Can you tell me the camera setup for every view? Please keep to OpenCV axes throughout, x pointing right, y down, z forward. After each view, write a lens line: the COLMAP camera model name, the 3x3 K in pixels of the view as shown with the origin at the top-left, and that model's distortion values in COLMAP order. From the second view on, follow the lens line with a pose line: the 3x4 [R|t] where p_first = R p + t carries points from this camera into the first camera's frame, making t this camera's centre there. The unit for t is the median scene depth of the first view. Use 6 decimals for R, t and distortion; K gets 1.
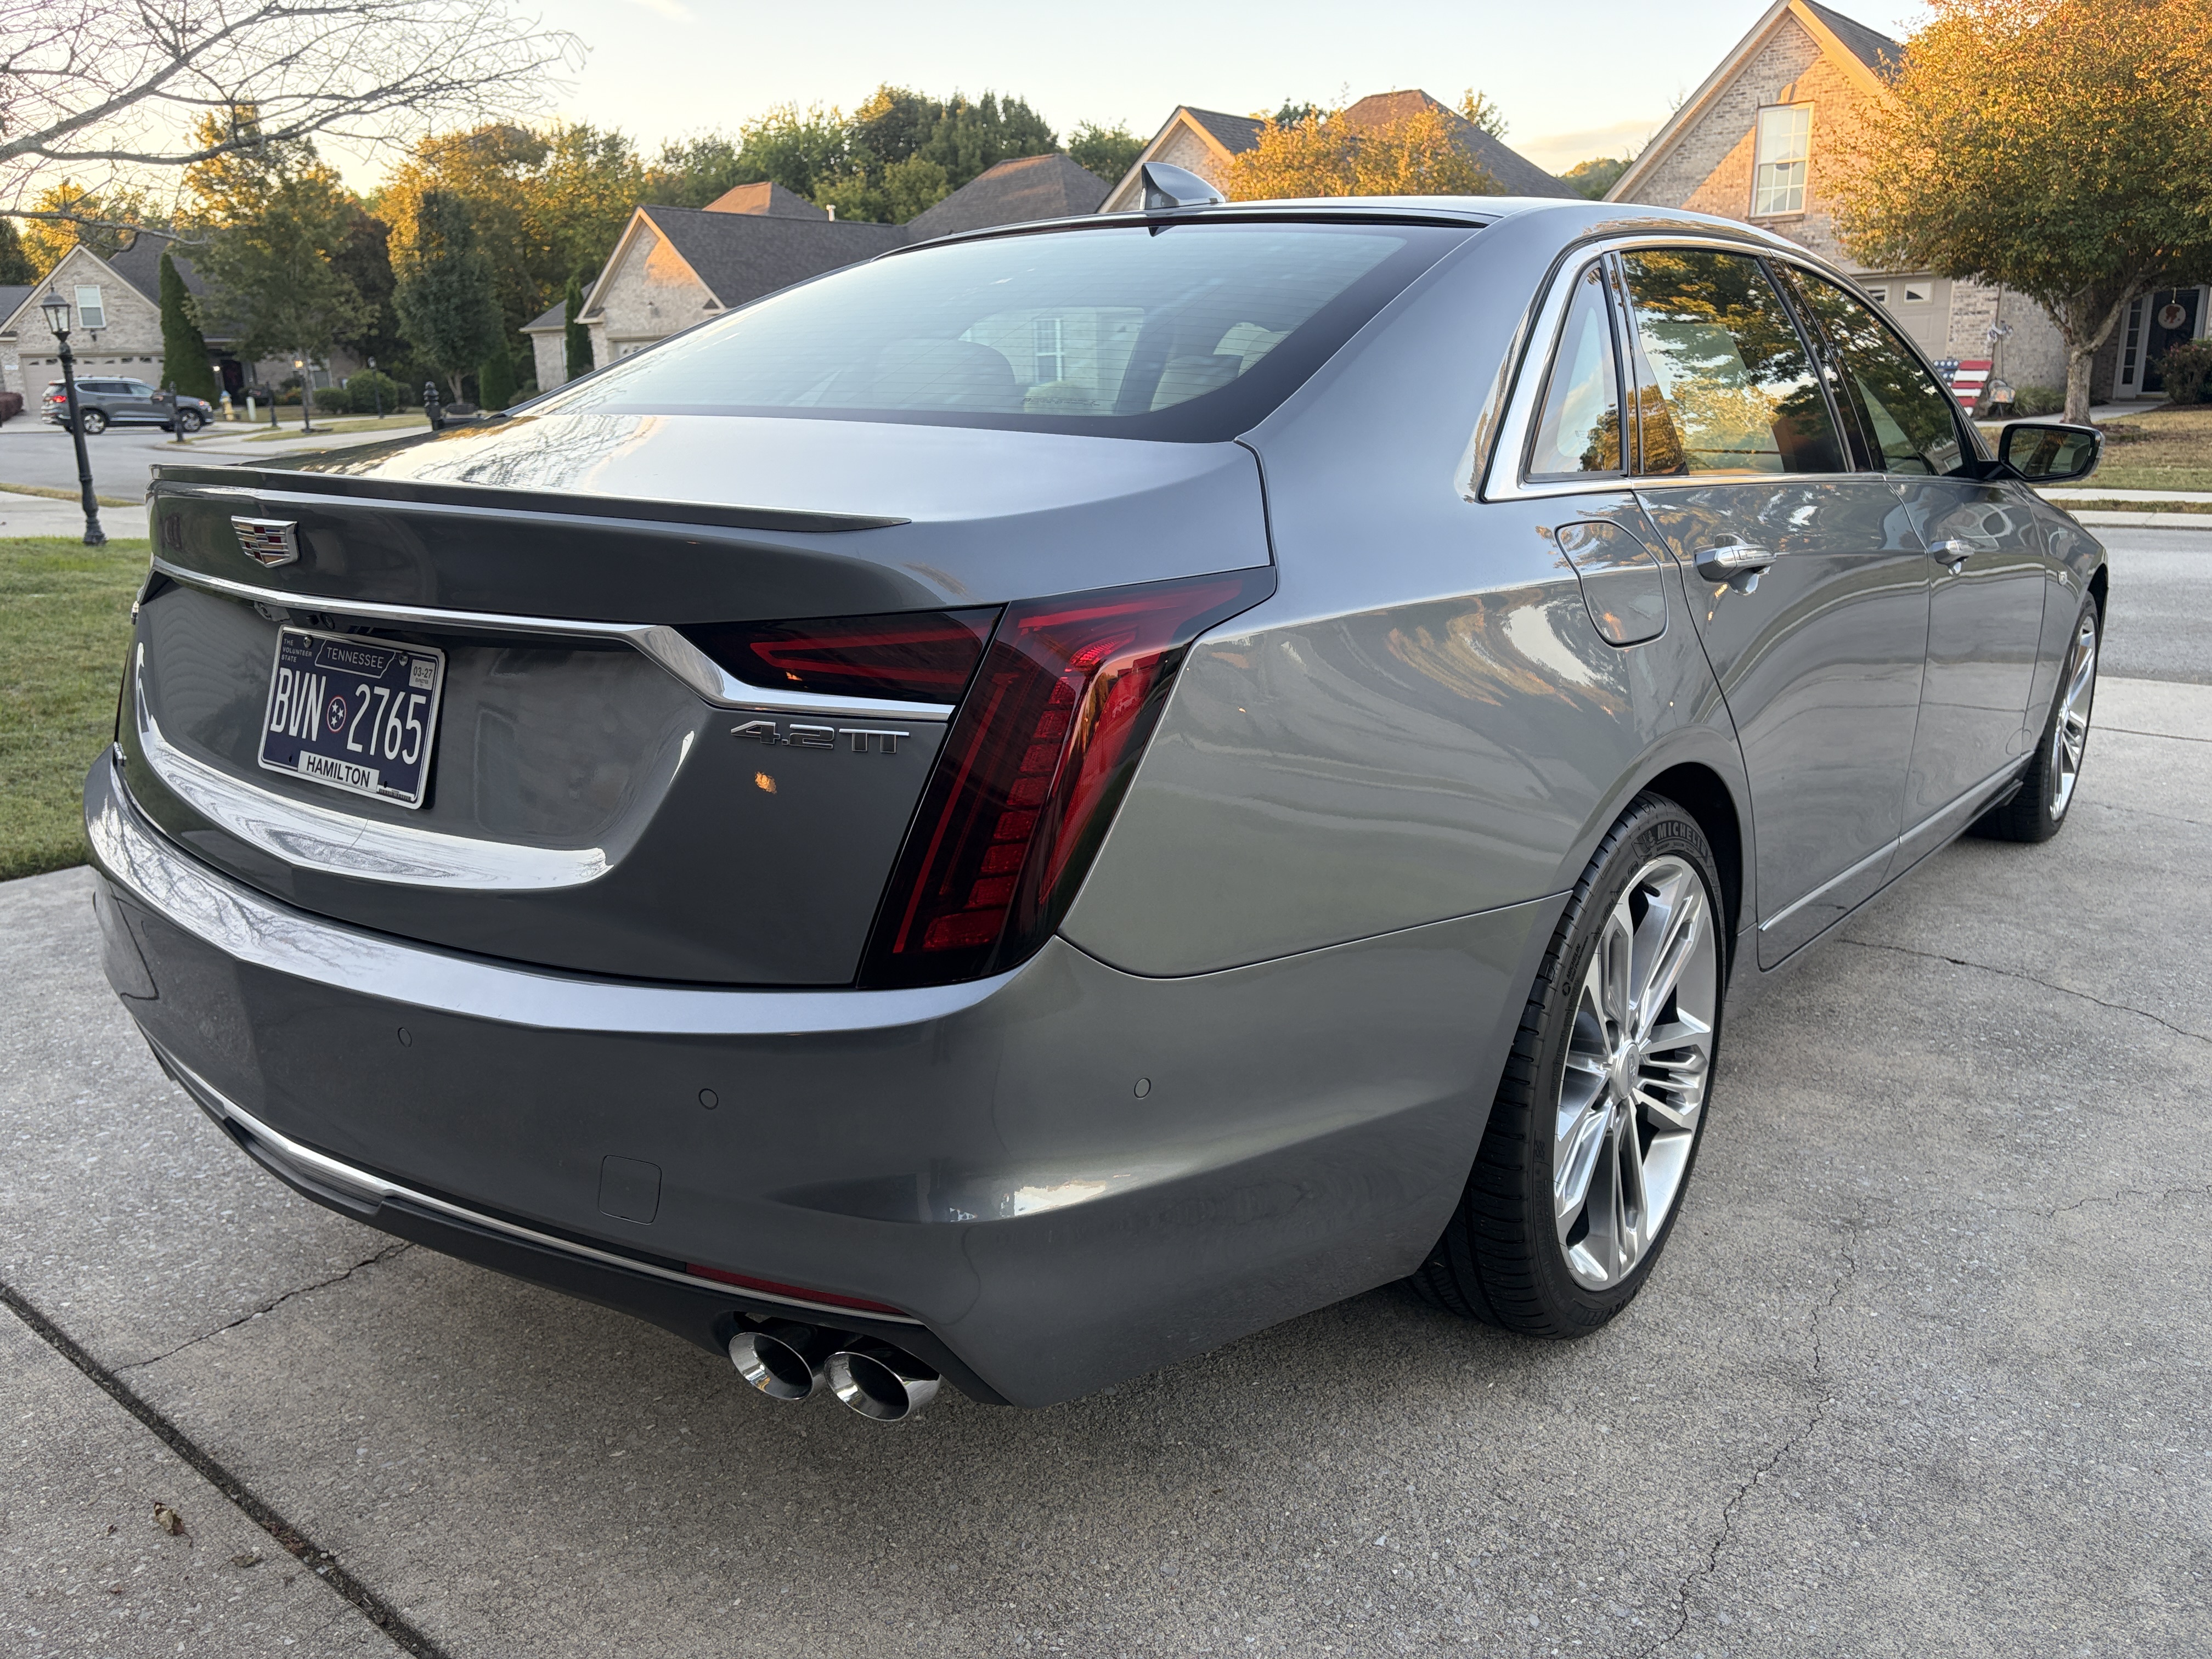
lens RADIAL K [[1672.7, 0, 1093.3], [0, 1672.7, 839.2], [0, 0, 1]] dist [0.082010, -0.101352]
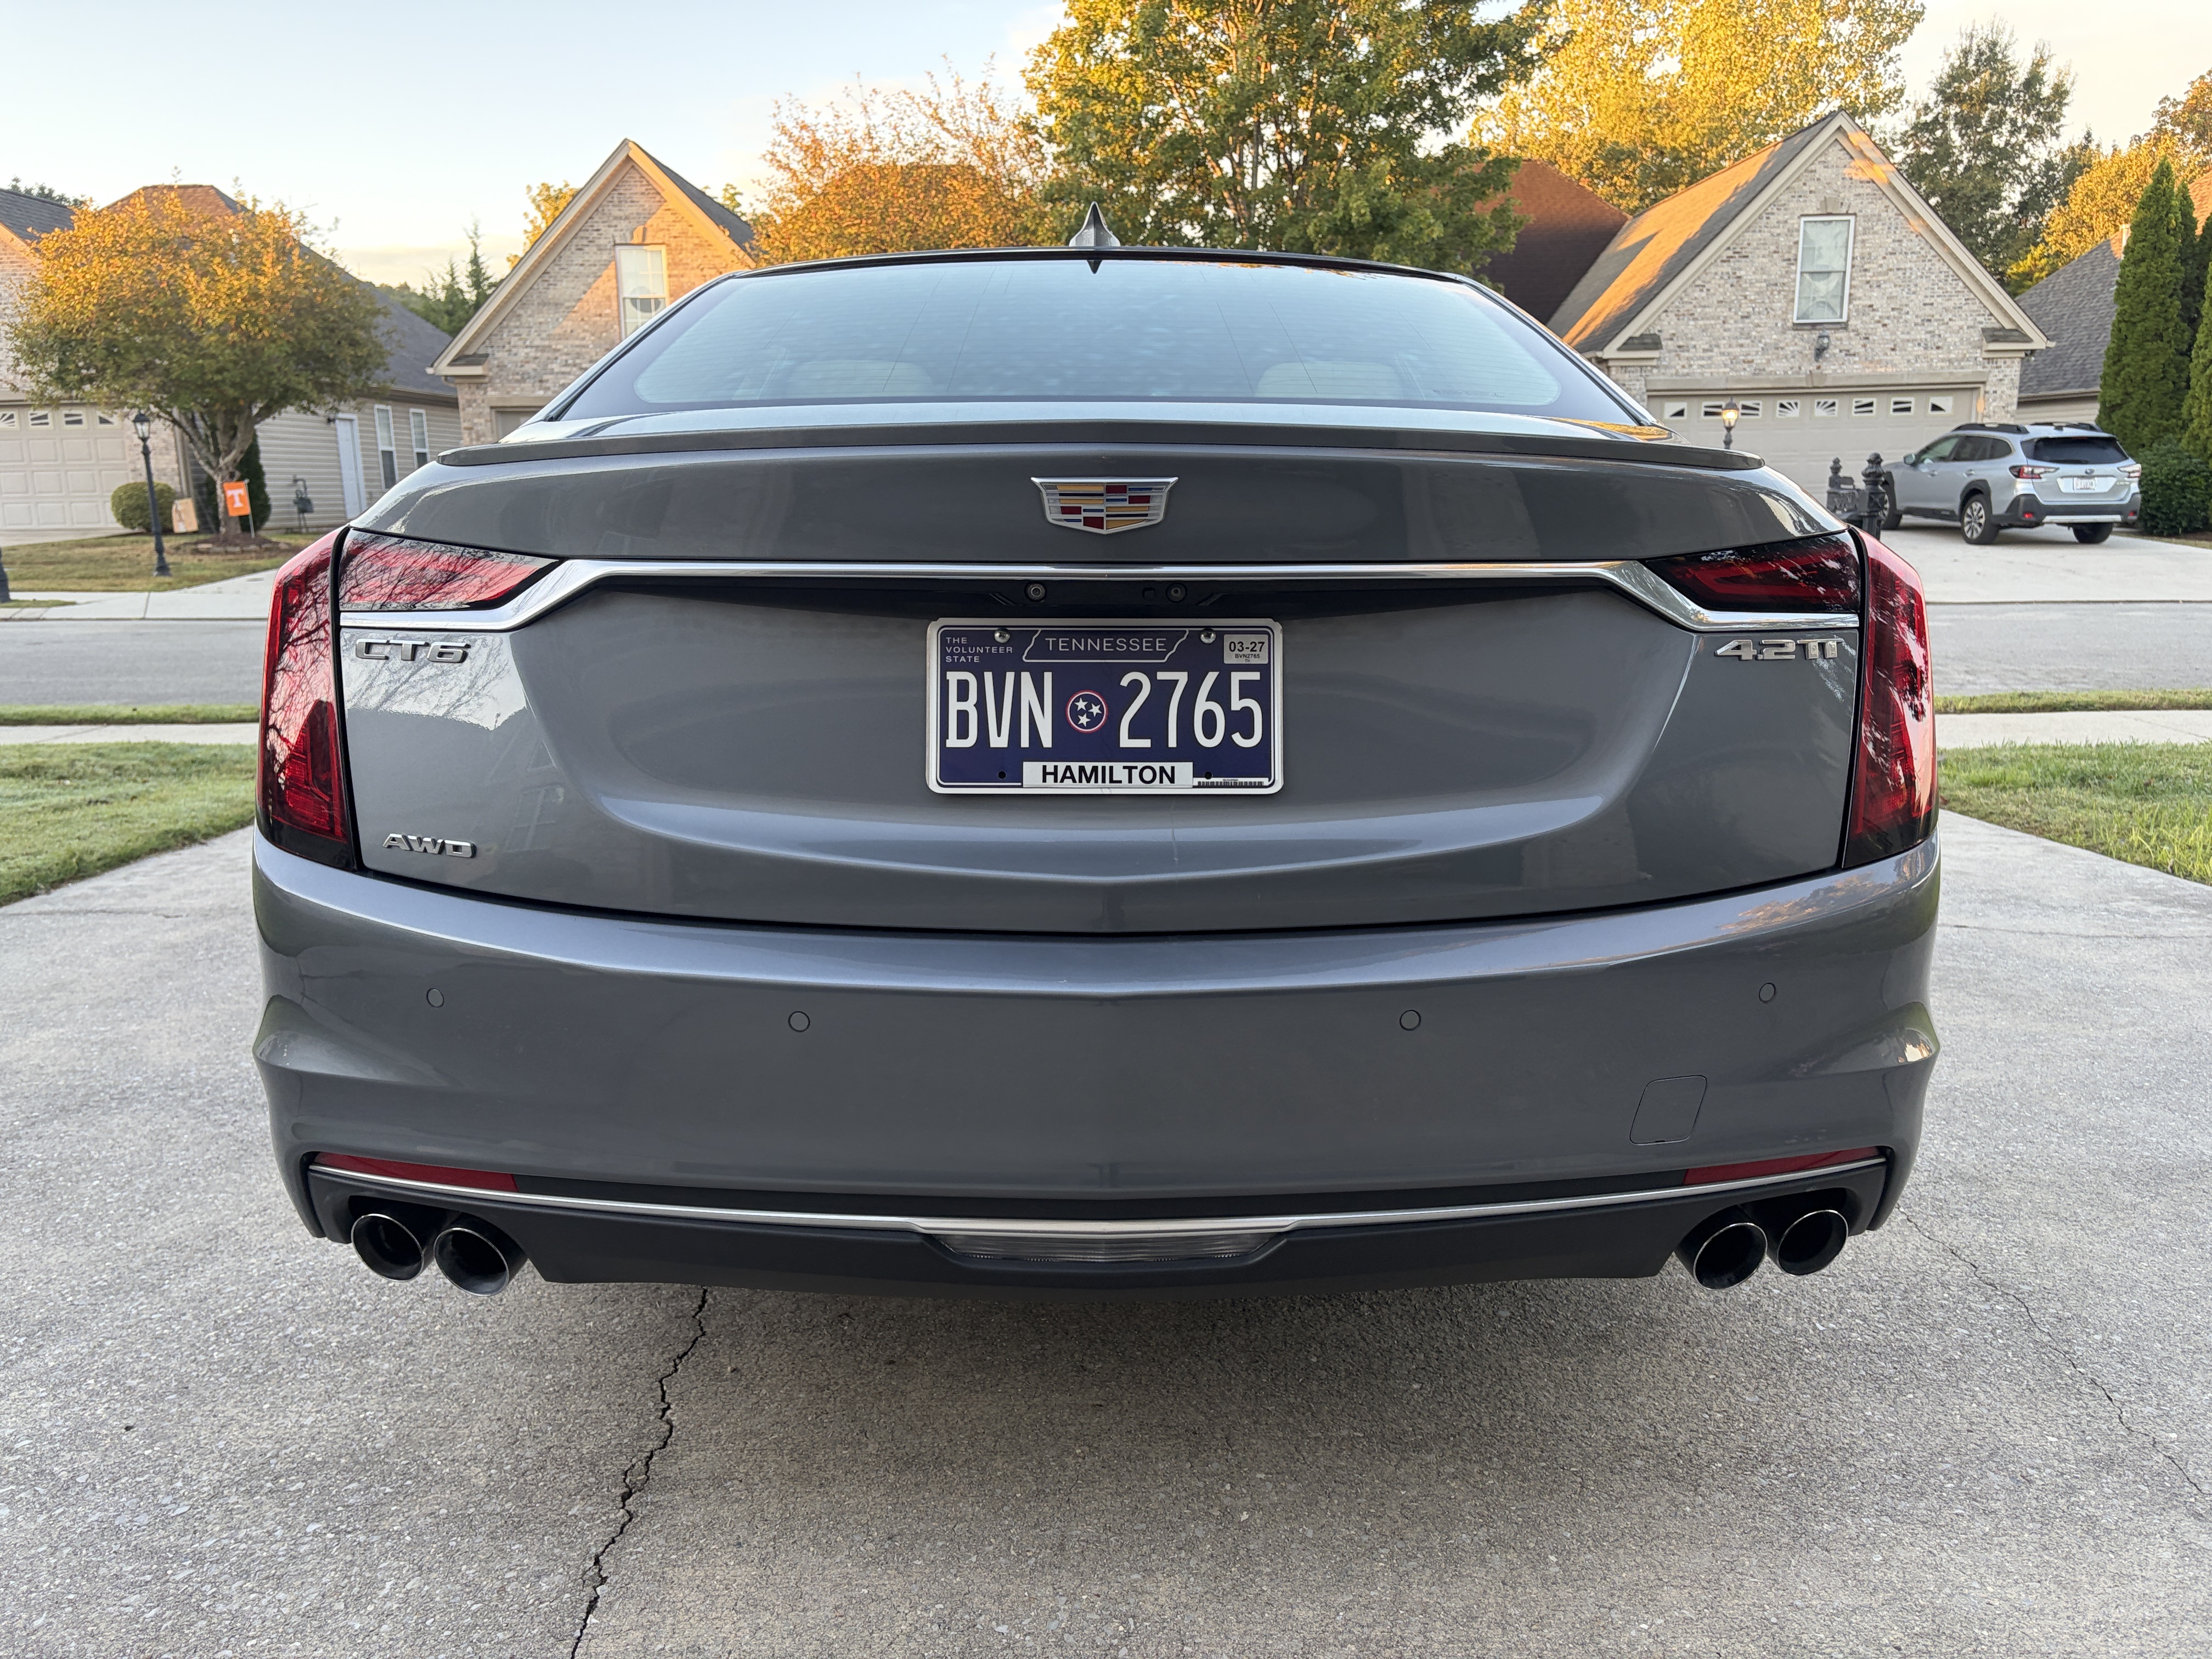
lens RADIAL K [[1672.7, 0, 1103.9], [0, 1672.7, 830.6], [0, 0, 1]] dist [0.082010, -0.101352]
pose [[0.773521, -0.115727, 0.623116, -1.019244], [0.162082, 0.986614, -0.017968, 0.003484], [-0.612695, 0.114894, 0.781923, 0.342534]]
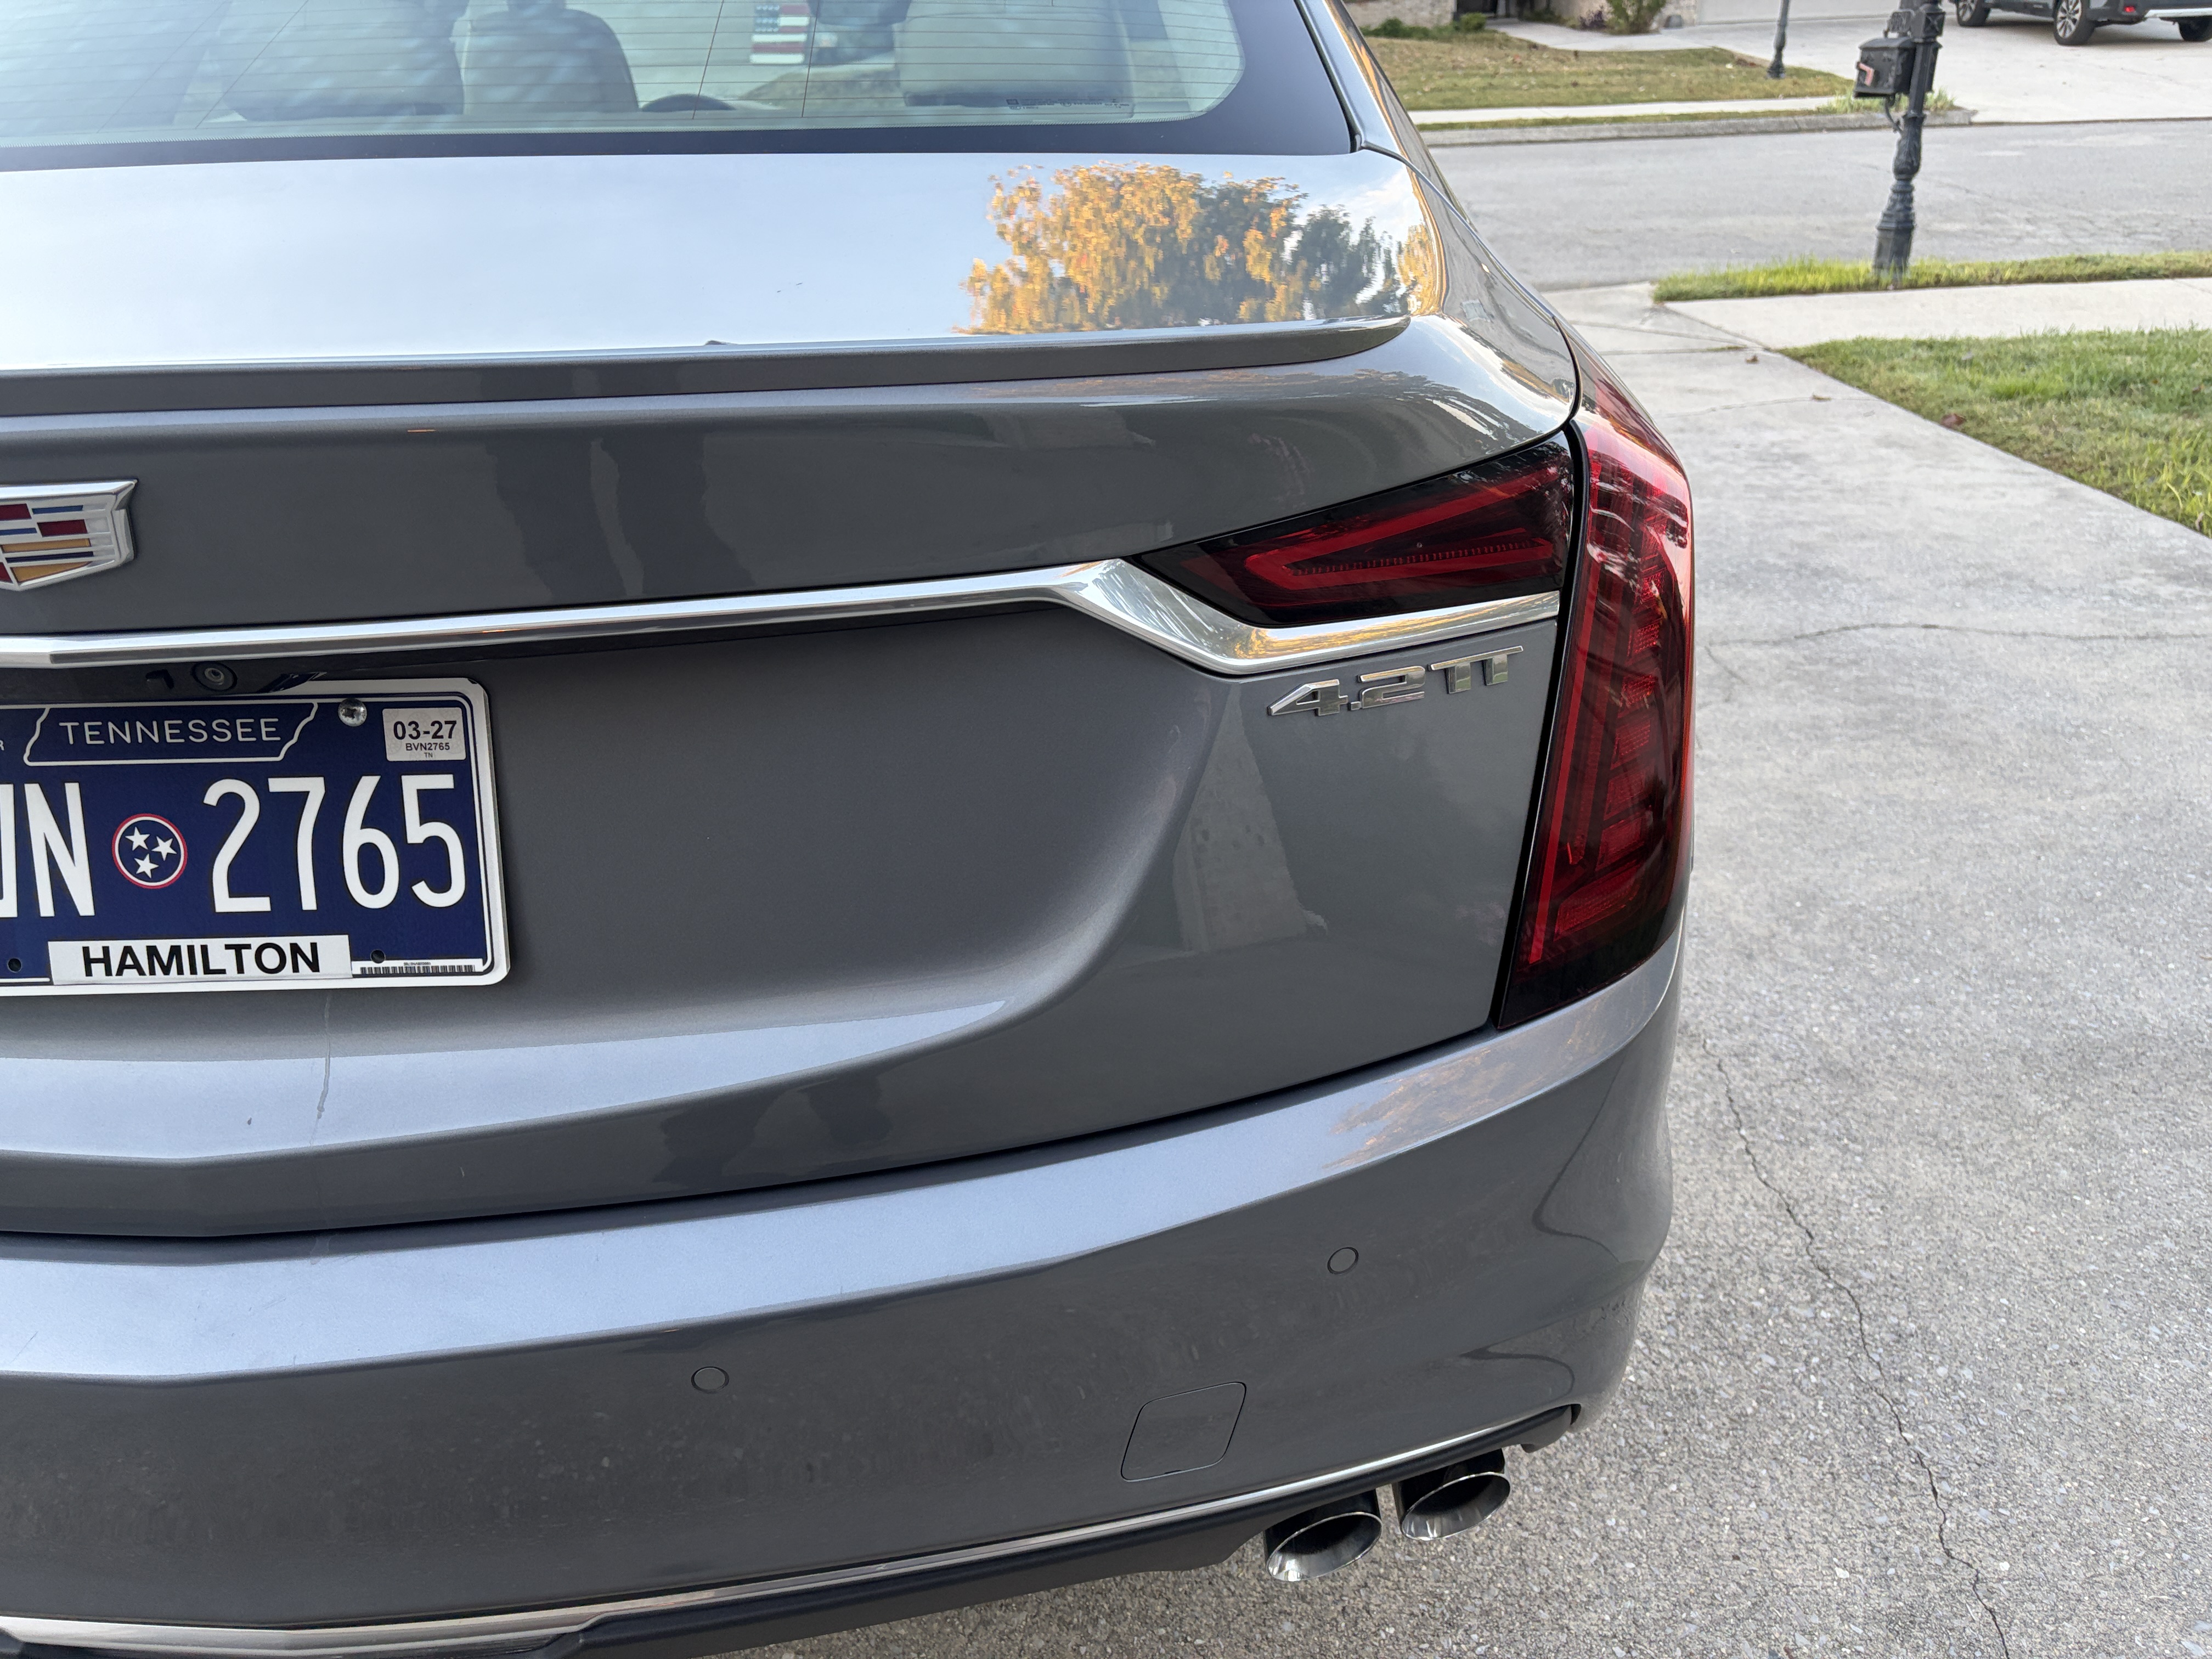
lens RADIAL K [[1672.7, 0, 1103.6], [0, 1672.7, 829.6], [0, 0, 1]] dist [0.082010, -0.101352]
pose [[0.779863, -0.285969, 0.556808, -0.522781], [0.183429, 0.954896, 0.233511, -0.149761], [-0.598471, -0.079972, 0.797143, 0.457338]]
